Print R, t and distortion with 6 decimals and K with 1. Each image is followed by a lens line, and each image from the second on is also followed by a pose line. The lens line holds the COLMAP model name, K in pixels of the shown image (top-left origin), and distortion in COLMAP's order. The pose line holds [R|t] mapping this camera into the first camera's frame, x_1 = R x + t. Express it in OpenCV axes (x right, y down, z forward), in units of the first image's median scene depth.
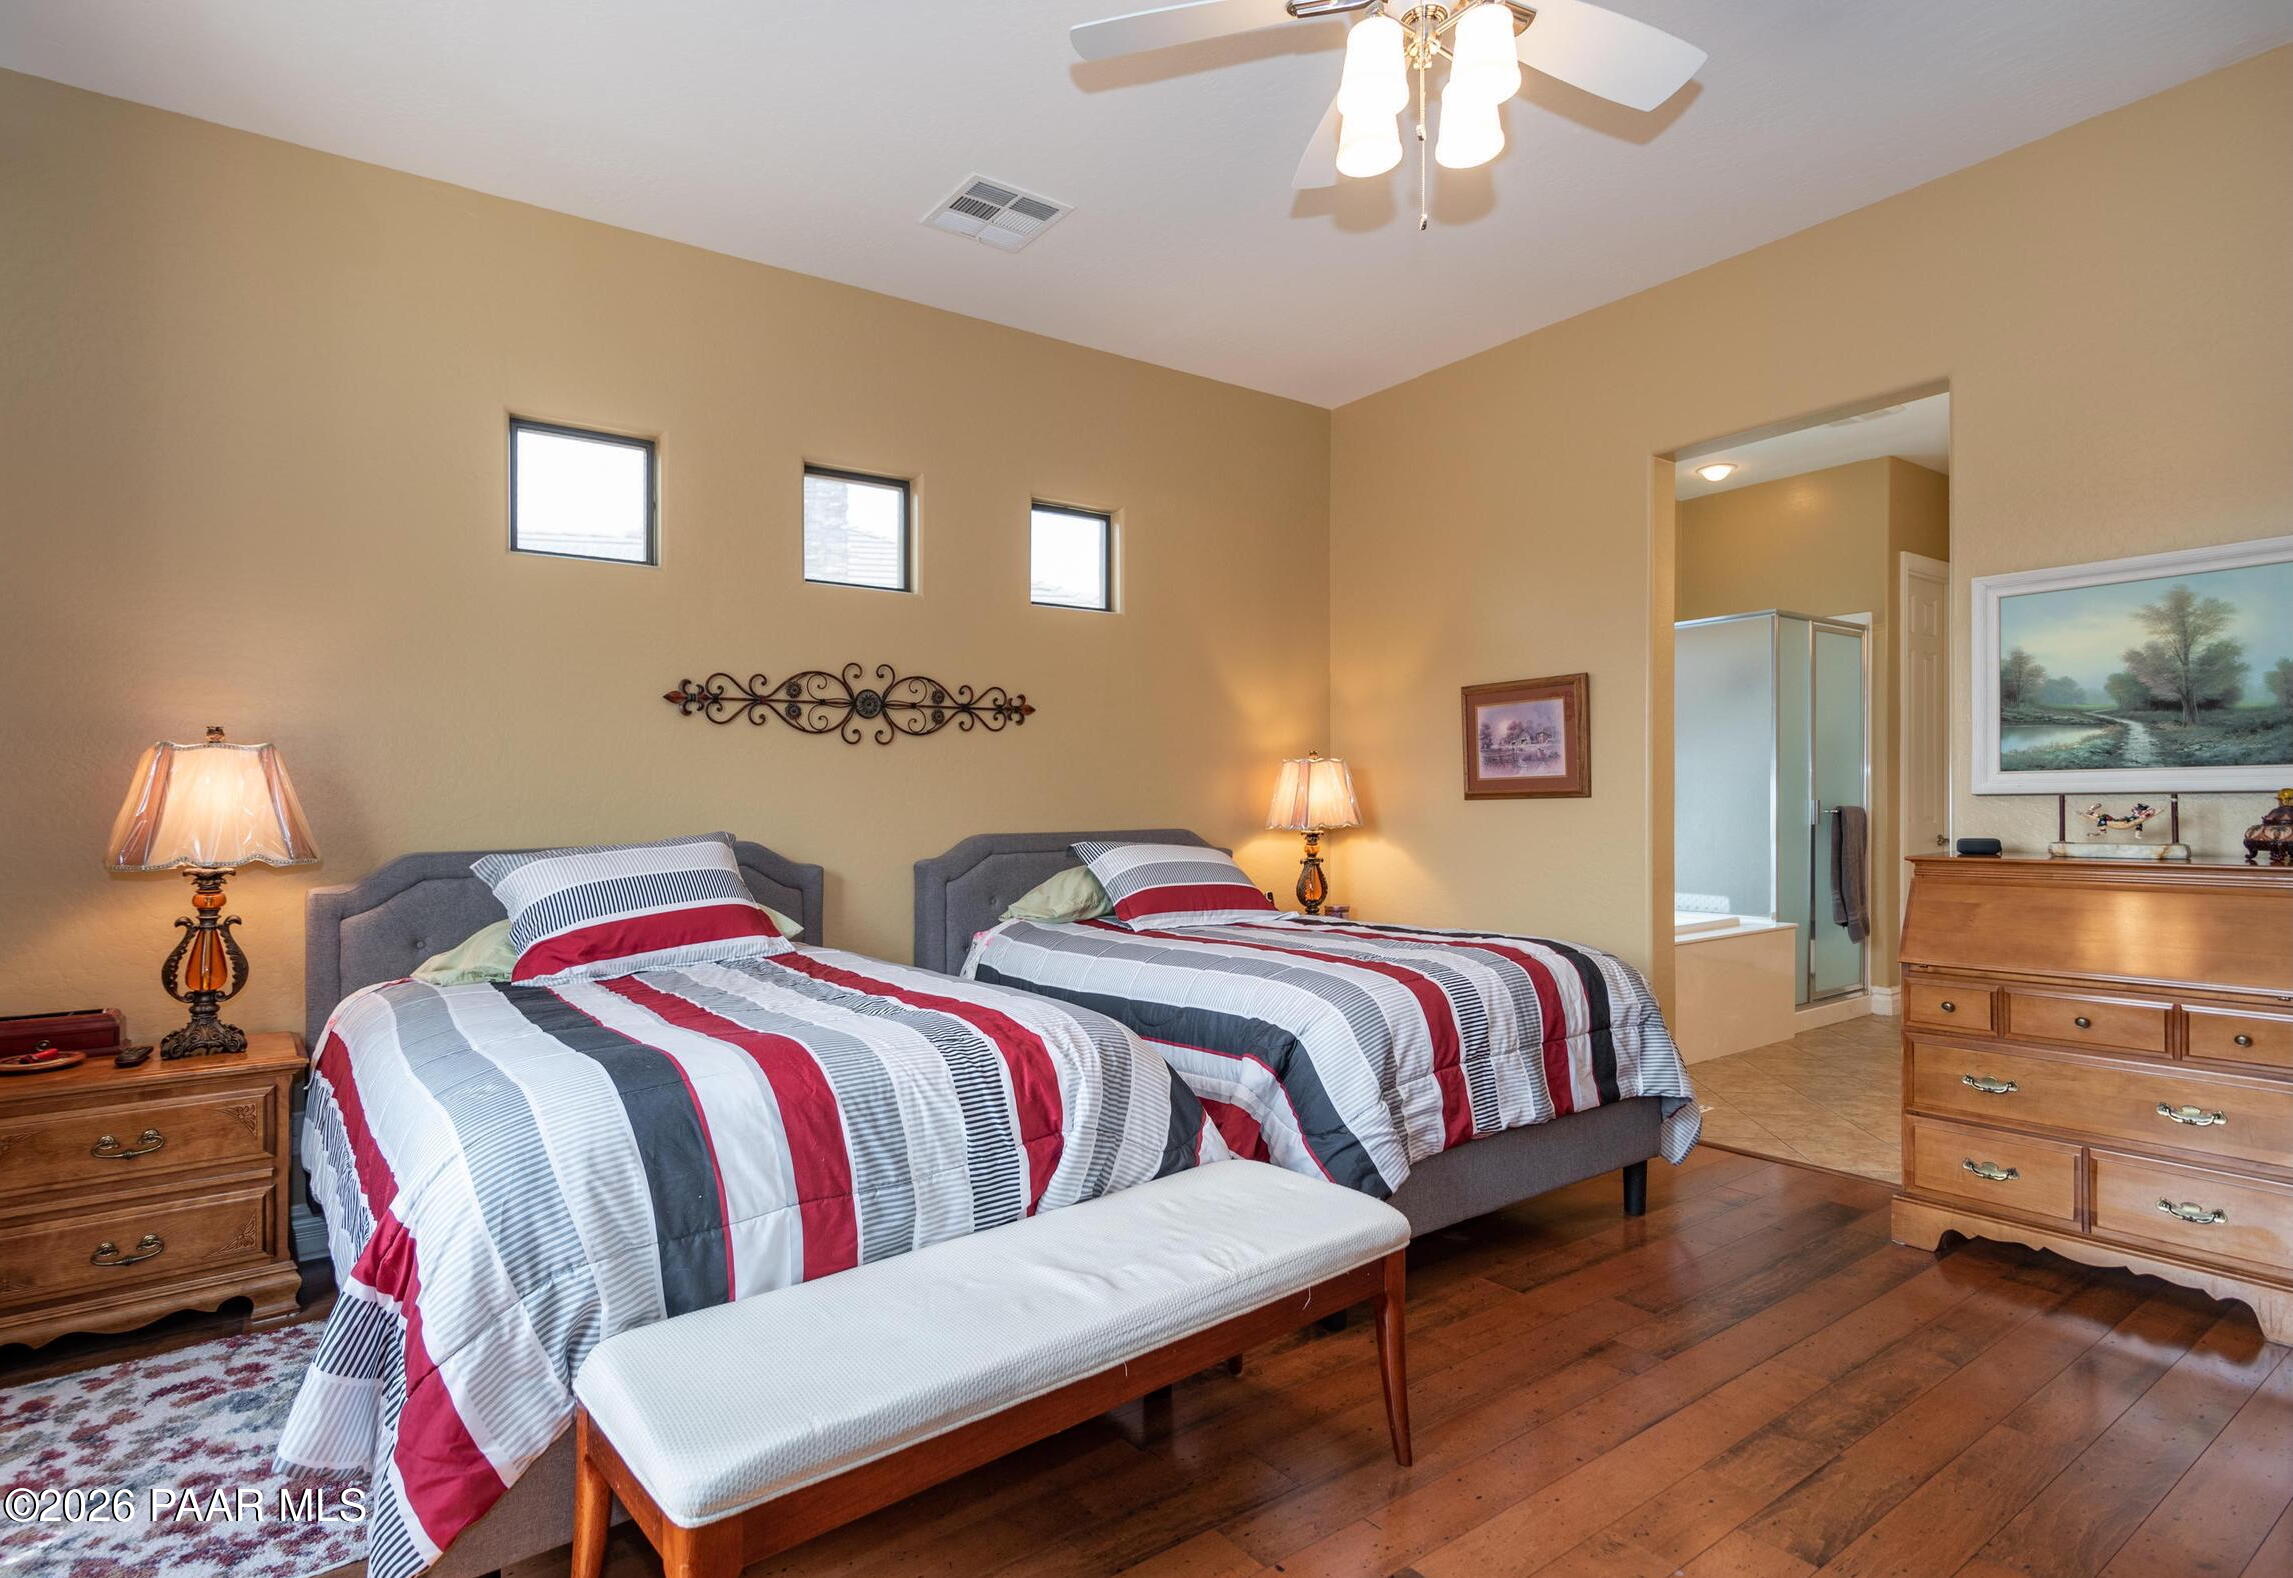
lens RADIAL K [[1170.8, 0, 1146.5], [0, 1170.8, 789.0], [0, 0, 1]] dist [0.013123, 0.000339]
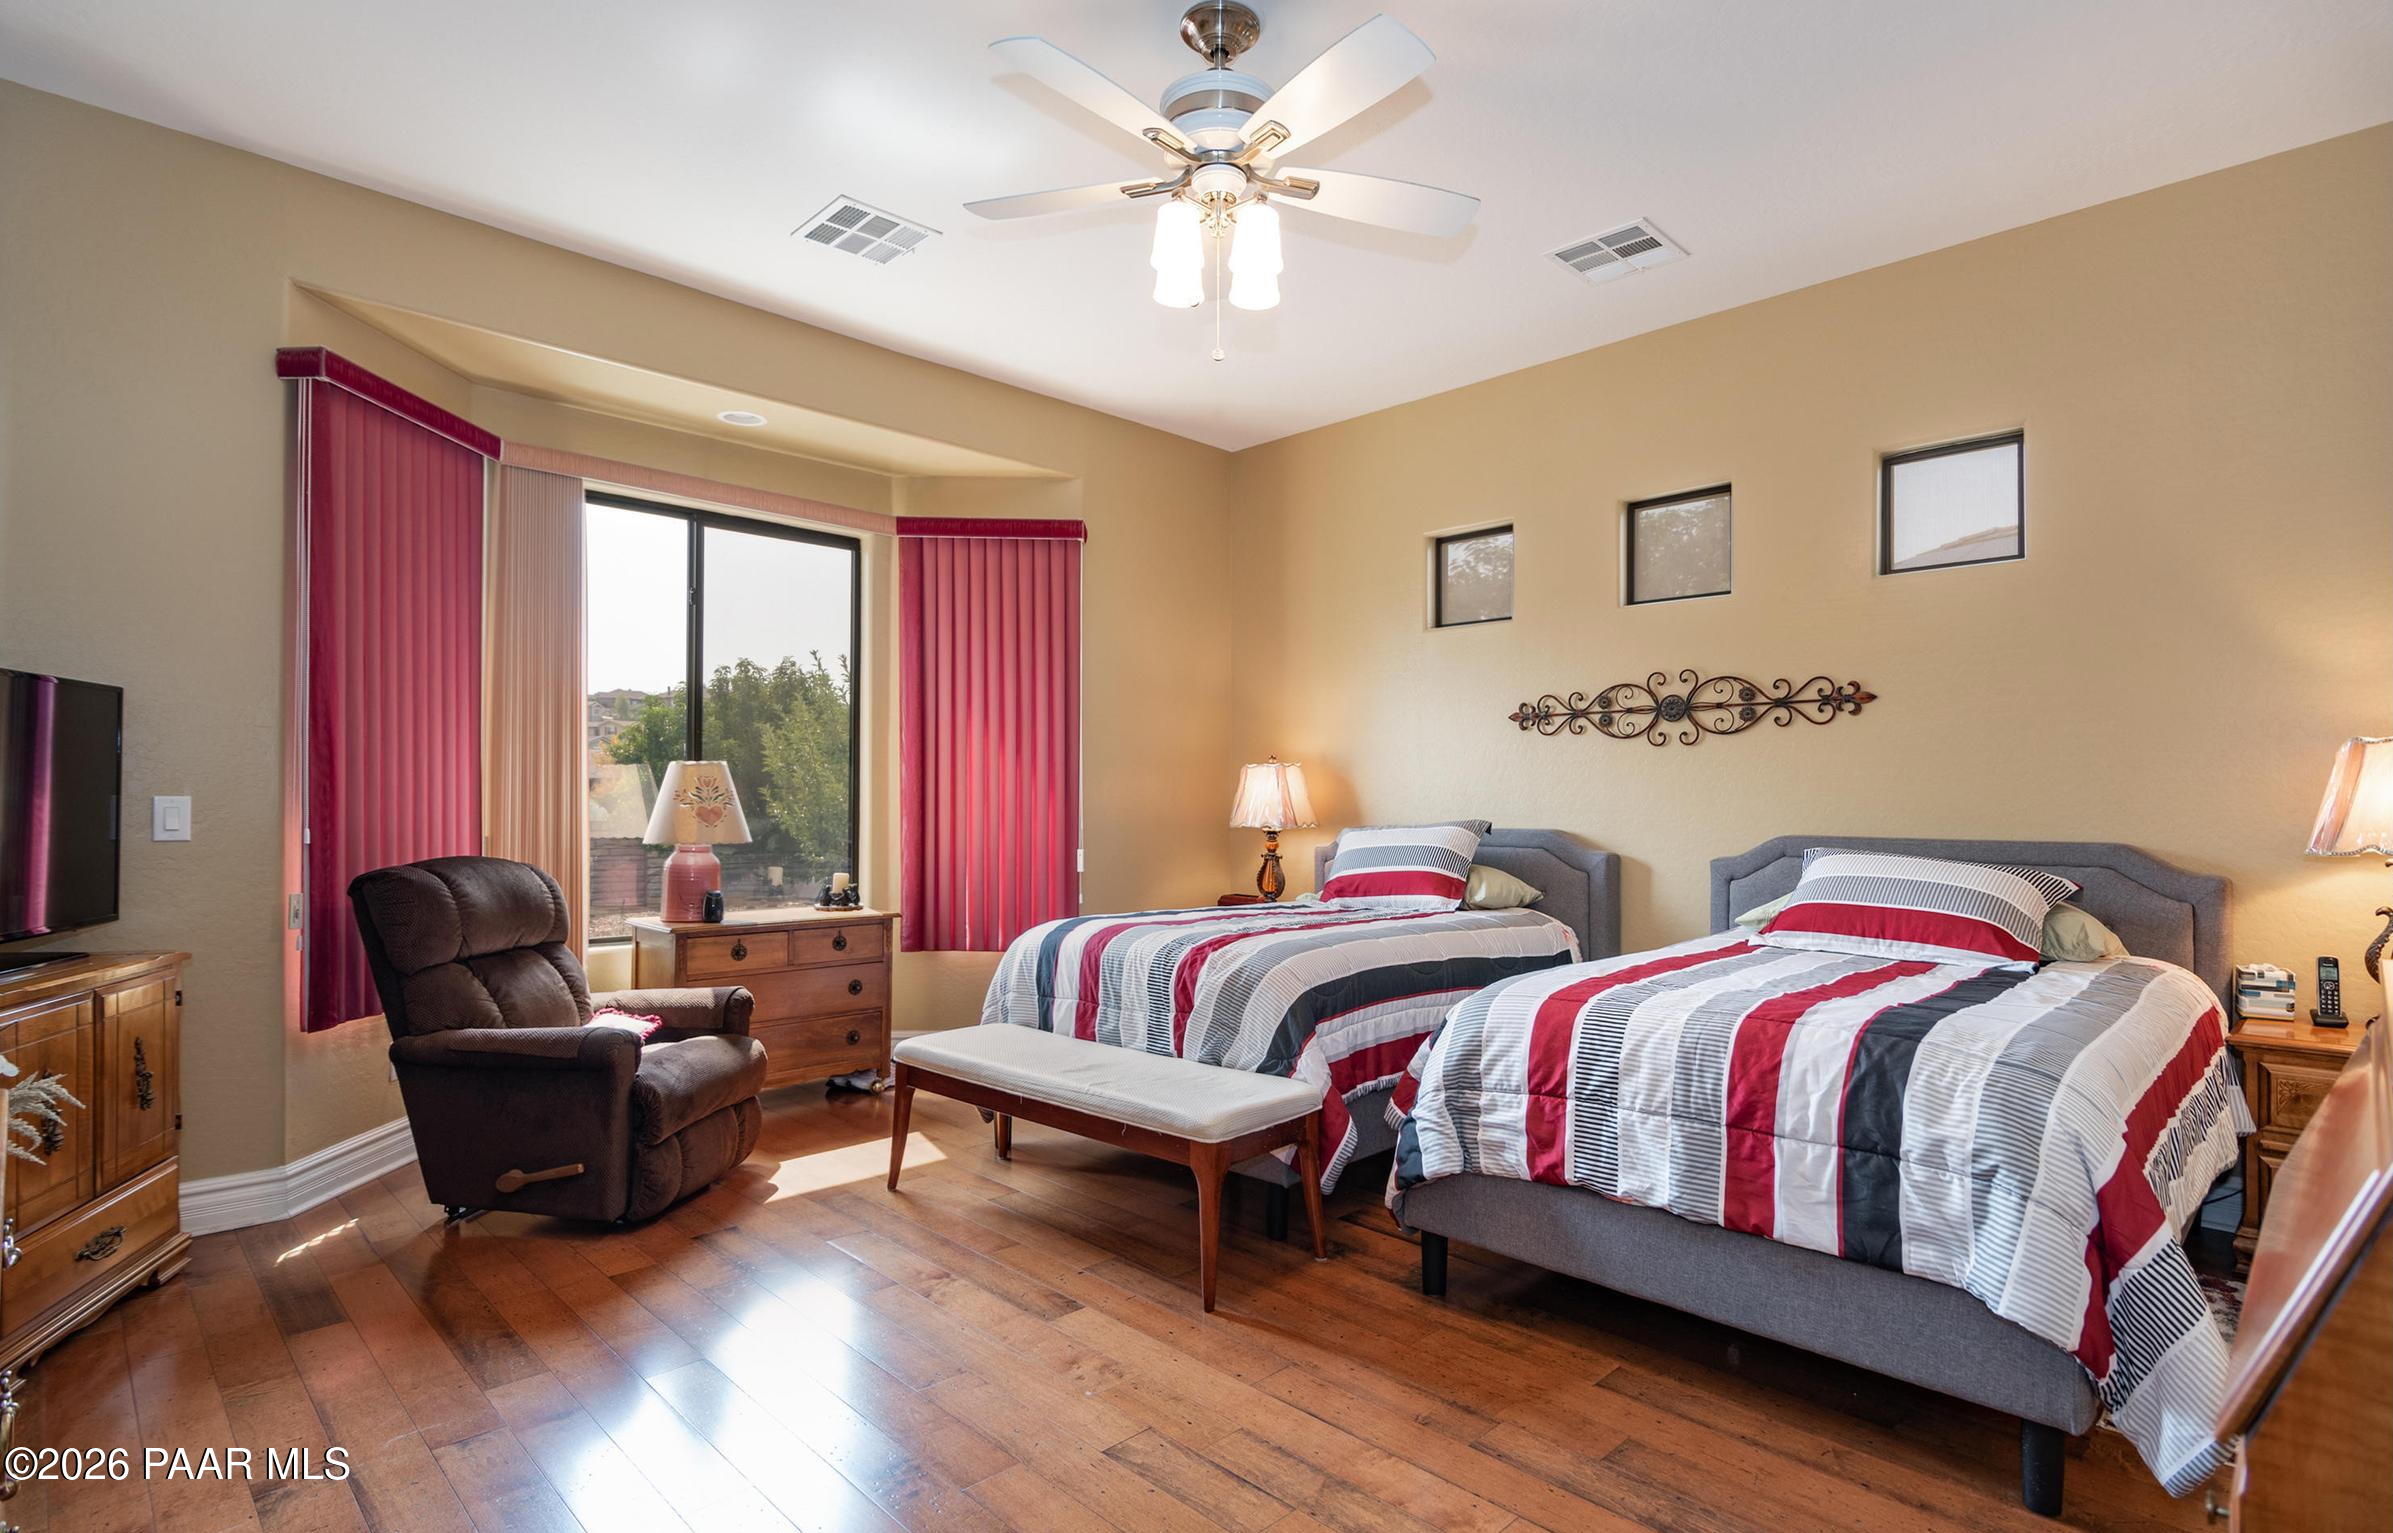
lens RADIAL K [[1203.4, 0, 1207.0], [0, 1203.4, 785.8], [0, 0, 1]] dist [-0.000745, 0.000429]
pose [[0.152941, 0.001045, -0.988235, 0.814582], [0.003320, 0.999993, 0.001571, -0.004615], [0.988230, -0.003521, 0.152936, 0.423685]]
